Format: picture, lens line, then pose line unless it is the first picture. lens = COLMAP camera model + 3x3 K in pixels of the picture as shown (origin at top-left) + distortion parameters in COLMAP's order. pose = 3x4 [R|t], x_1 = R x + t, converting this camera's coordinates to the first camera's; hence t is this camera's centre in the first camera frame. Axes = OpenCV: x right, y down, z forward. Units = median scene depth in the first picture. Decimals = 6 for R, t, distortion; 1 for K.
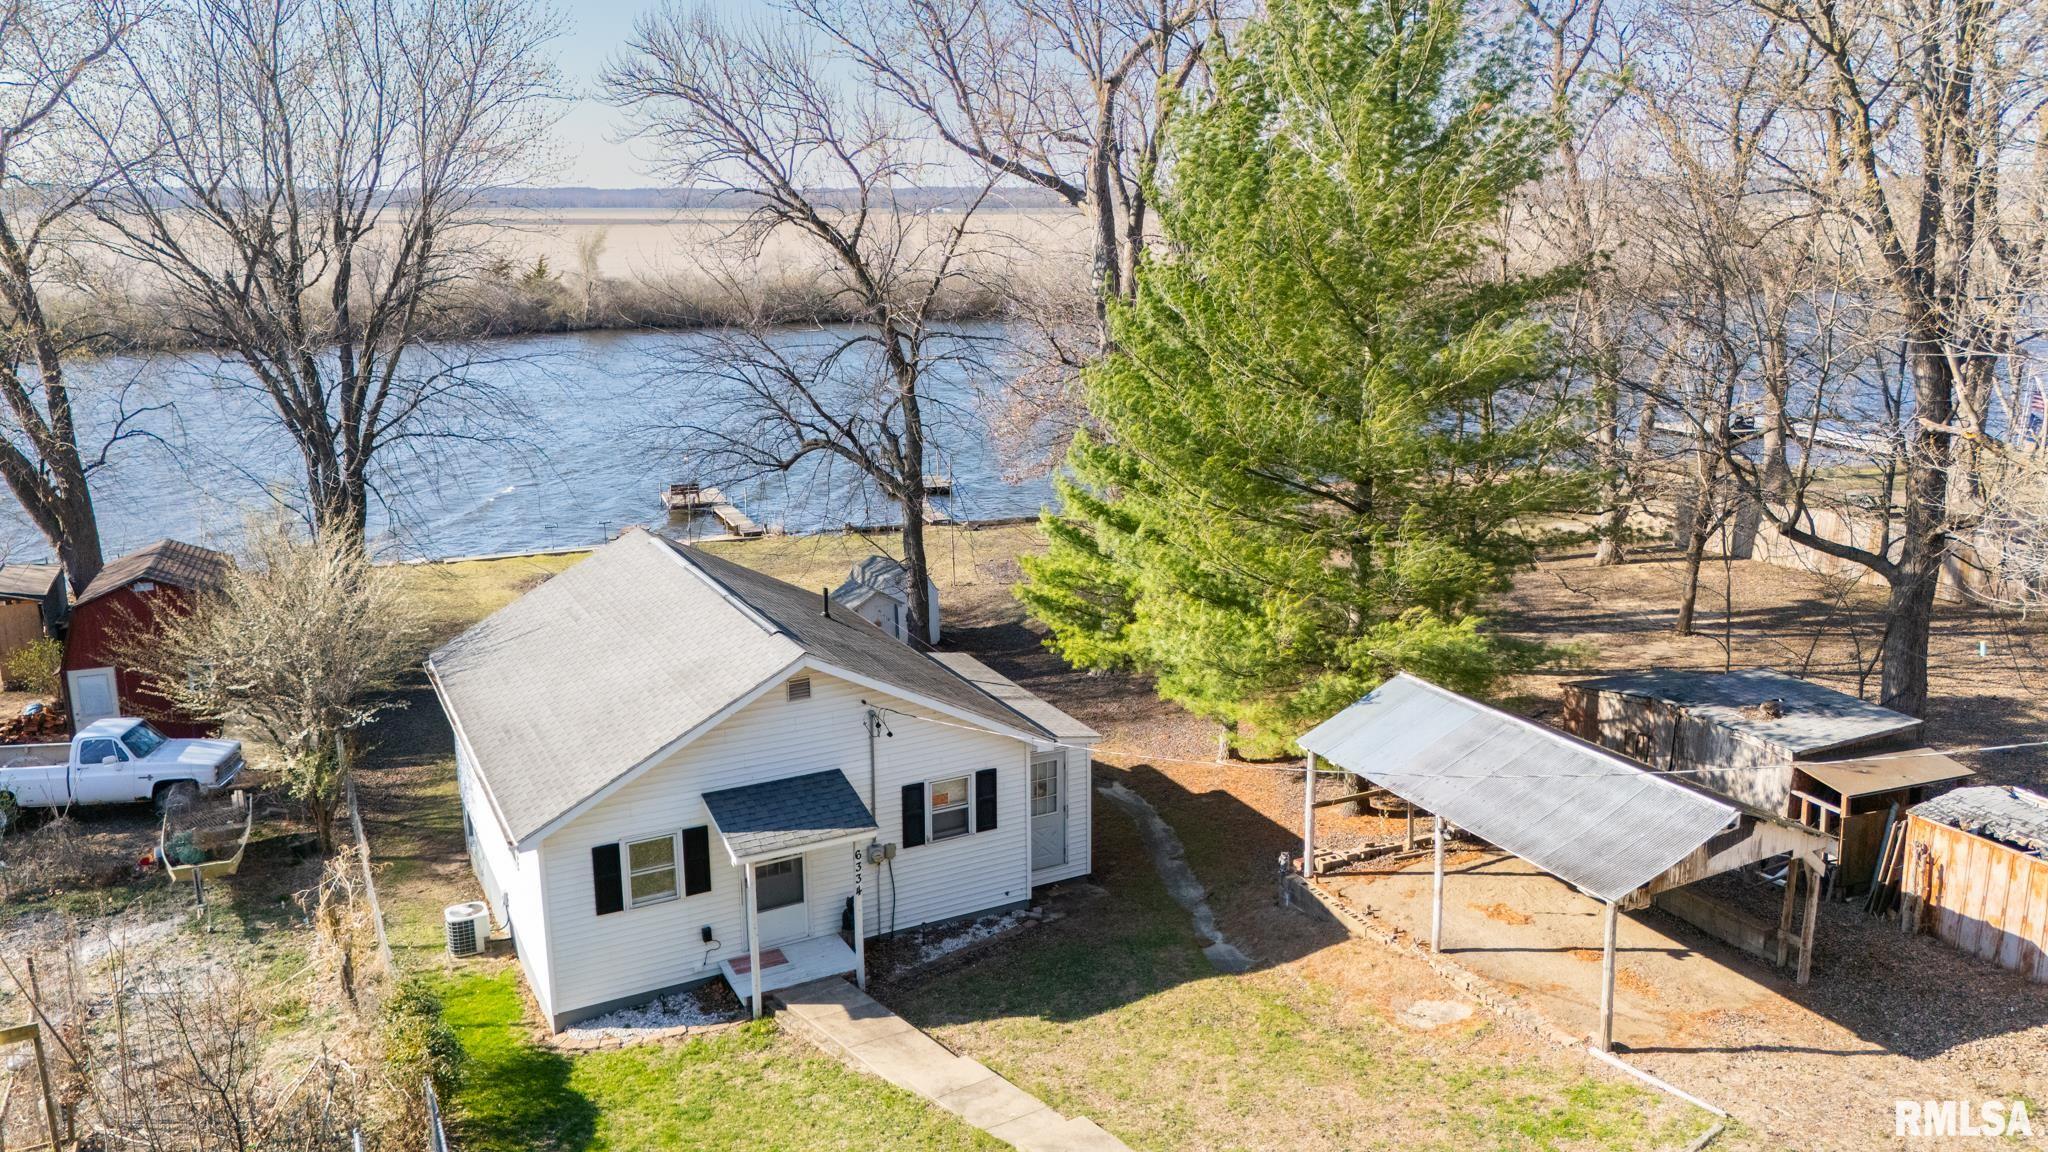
lens RADIAL K [[1535.5, 0, 1029.4], [0, 1535.5, 549.5], [0, 0, 1]] dist [0.123984, -0.158703]
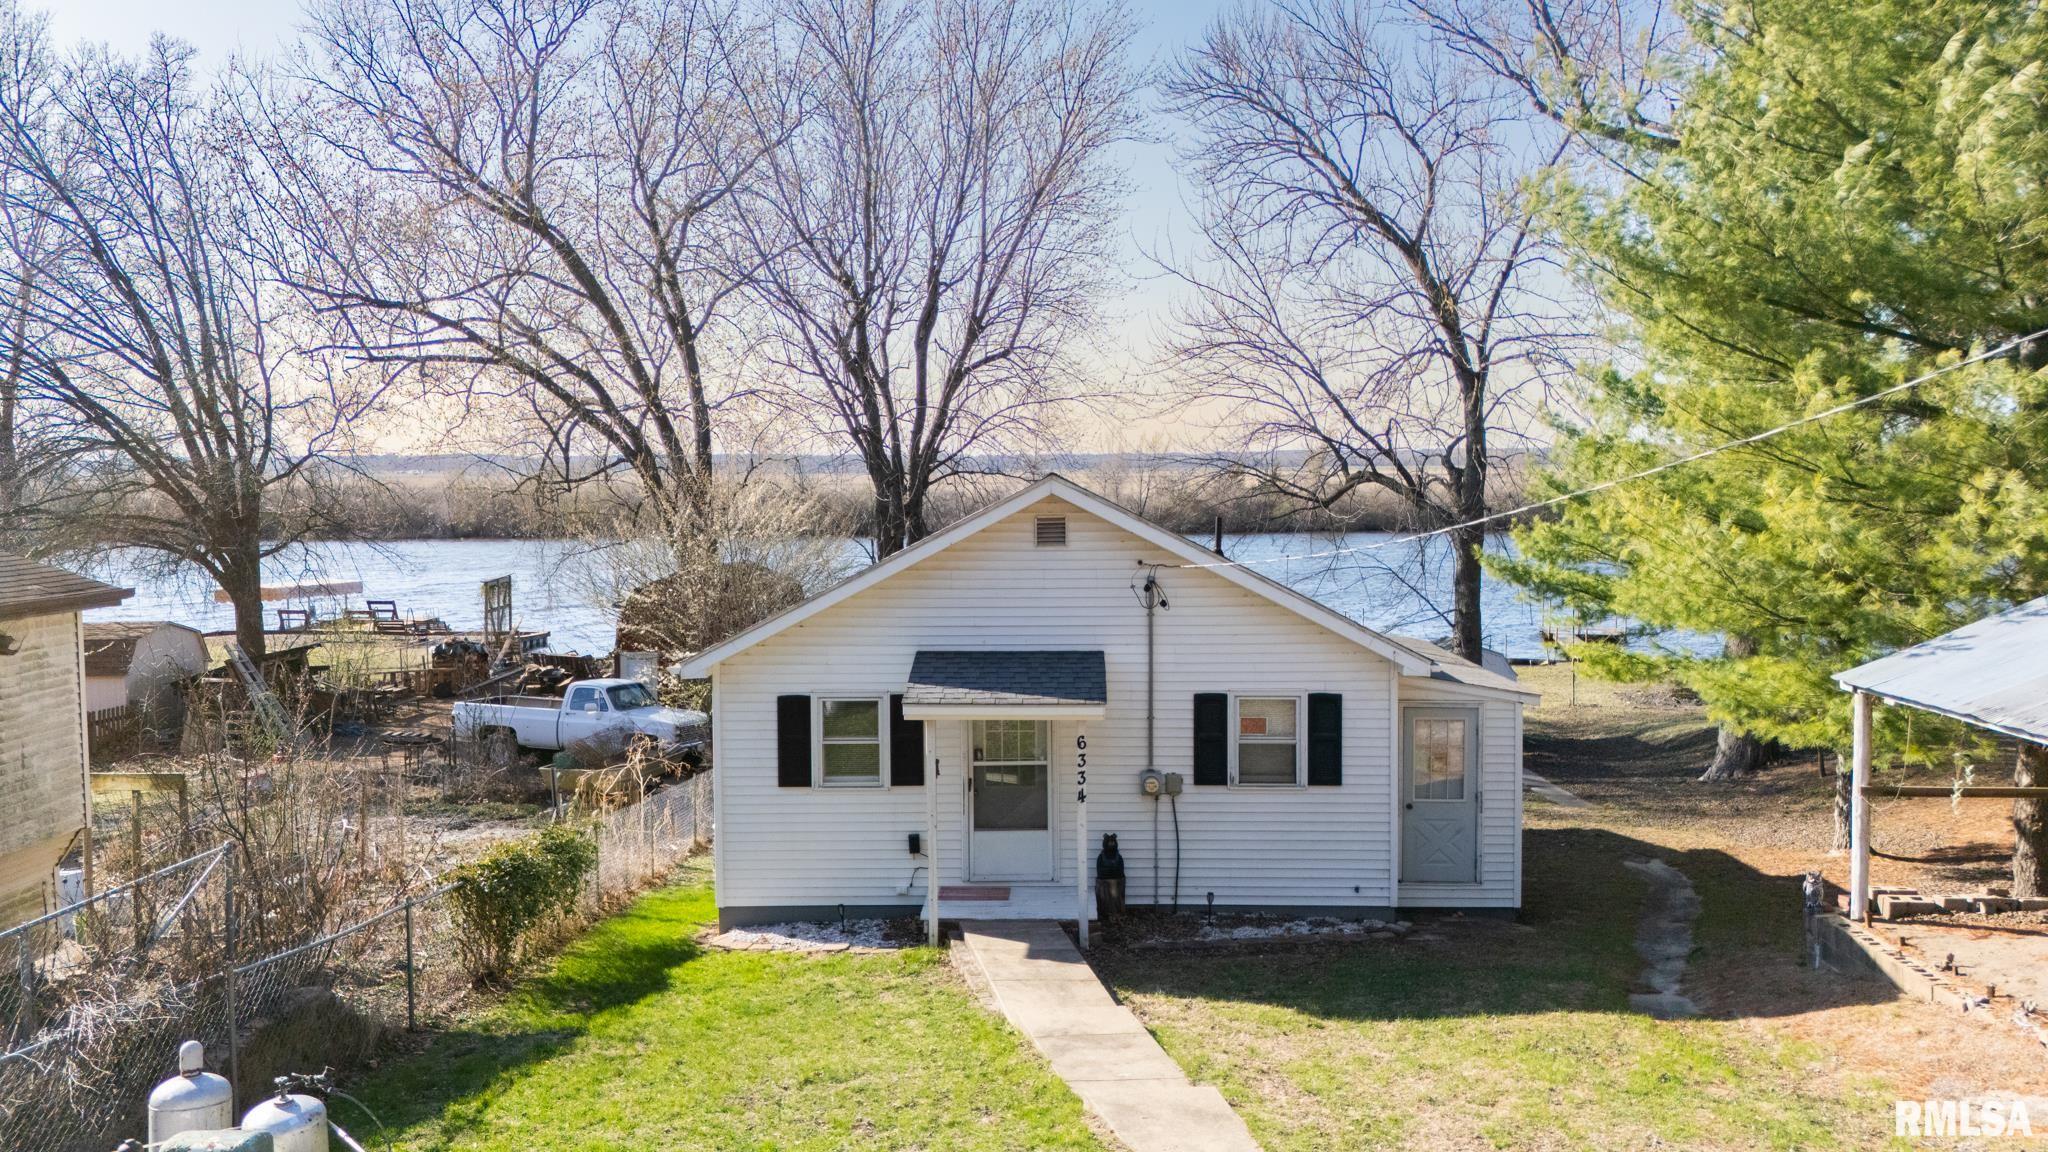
lens RADIAL K [[1535.5, 0, 1029.4], [0, 1535.5, 549.5], [0, 0, 1]] dist [0.123984, -0.158703]
pose [[0.880363, 0.027697, -0.473491, 0.187646], [-0.105467, 0.984732, -0.138493, 0.193940], [0.462425, 0.171862, 0.869843, 0.323870]]
